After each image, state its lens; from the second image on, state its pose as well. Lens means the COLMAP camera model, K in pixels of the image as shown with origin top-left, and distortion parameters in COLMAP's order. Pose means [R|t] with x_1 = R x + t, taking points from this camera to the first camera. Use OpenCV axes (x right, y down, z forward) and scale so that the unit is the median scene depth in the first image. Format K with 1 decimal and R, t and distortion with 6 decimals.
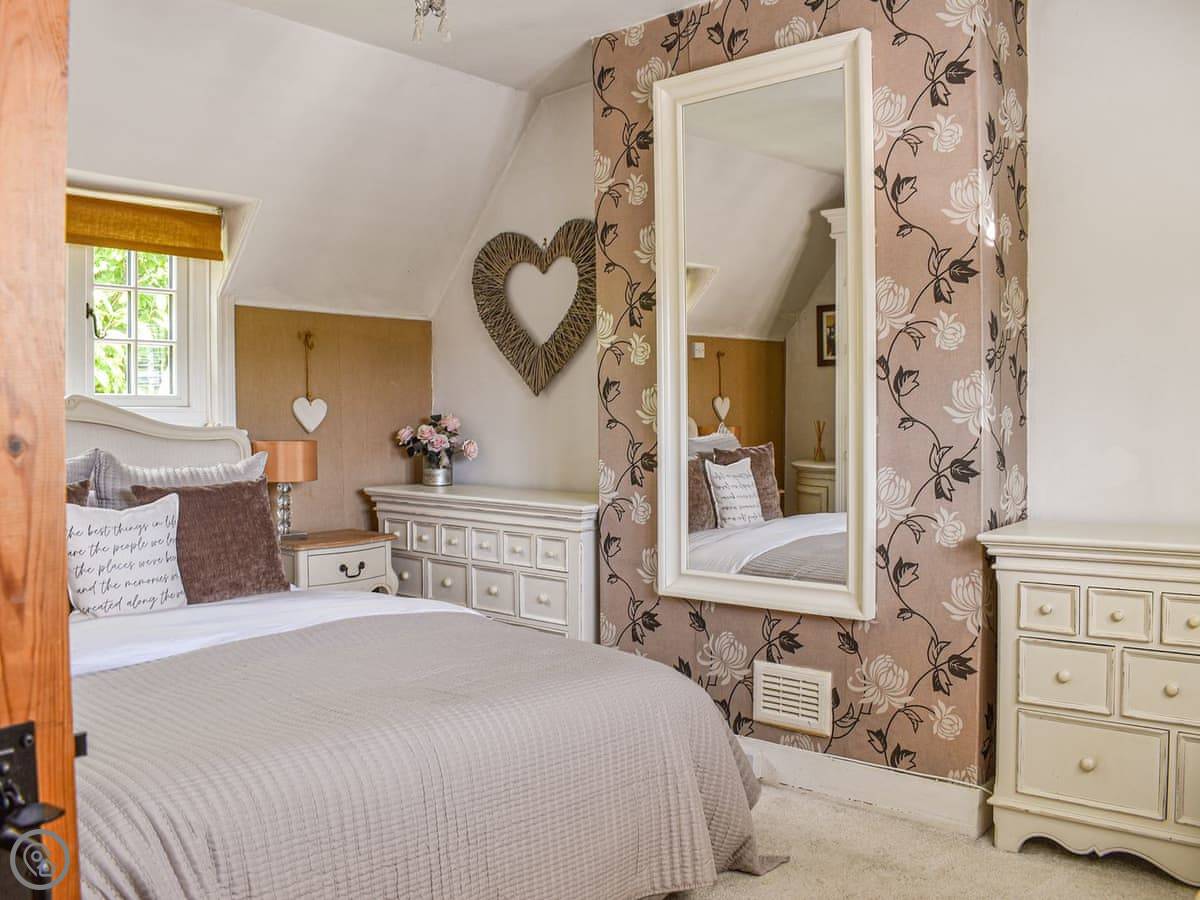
lens RADIAL K [[1034.6, 0, 600.0], [0, 1034.6, 450.0], [0, 0, 1]] dist [-0.095840, 0.009131]
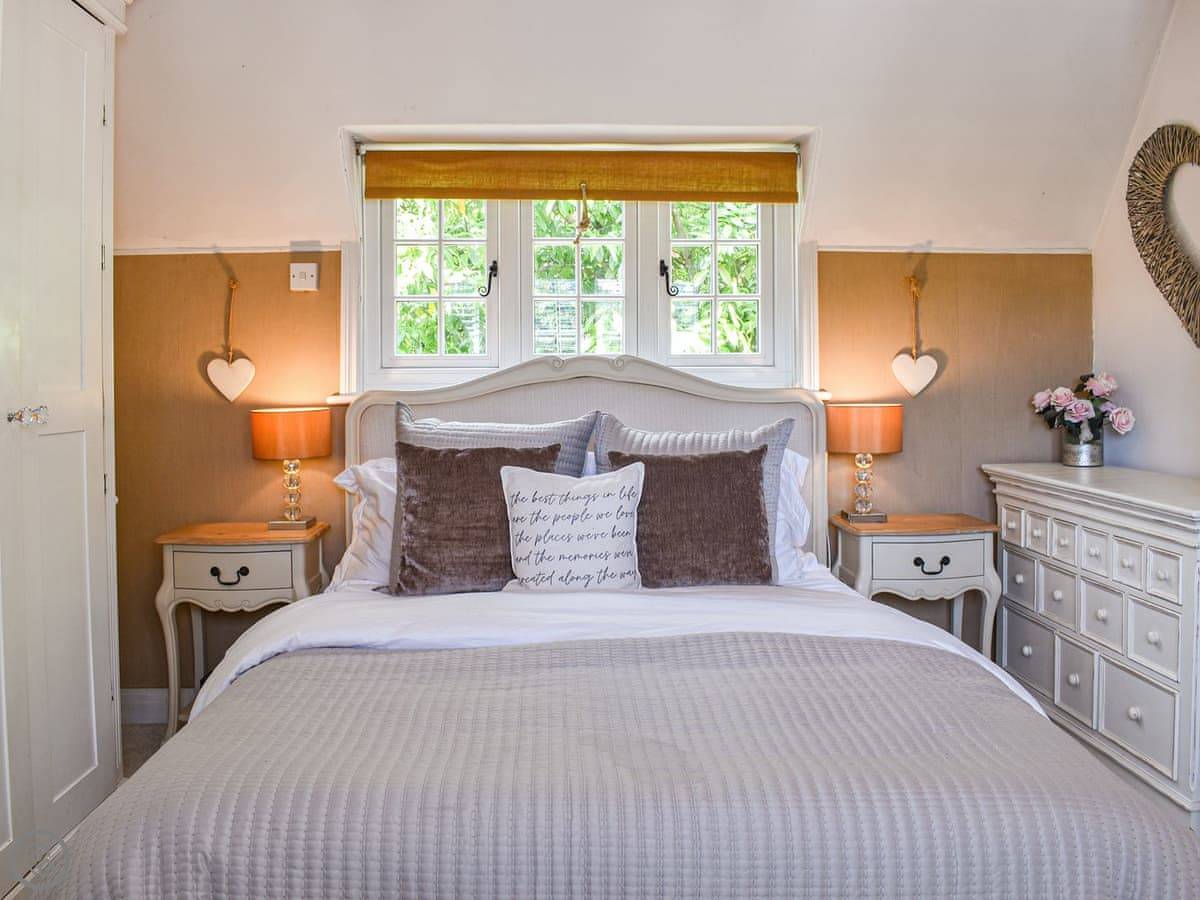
lens RADIAL K [[1067.0, 0, 599.4], [0, 1067.0, 392.9], [0, 0, 1]] dist [-0.088652, 0.000087]
pose [[0.698498, 0.008319, -0.715564, 0.178067], [-0.019499, 0.999782, -0.007411, -0.008671], [0.715347, 0.019129, 0.698508, 0.231787]]
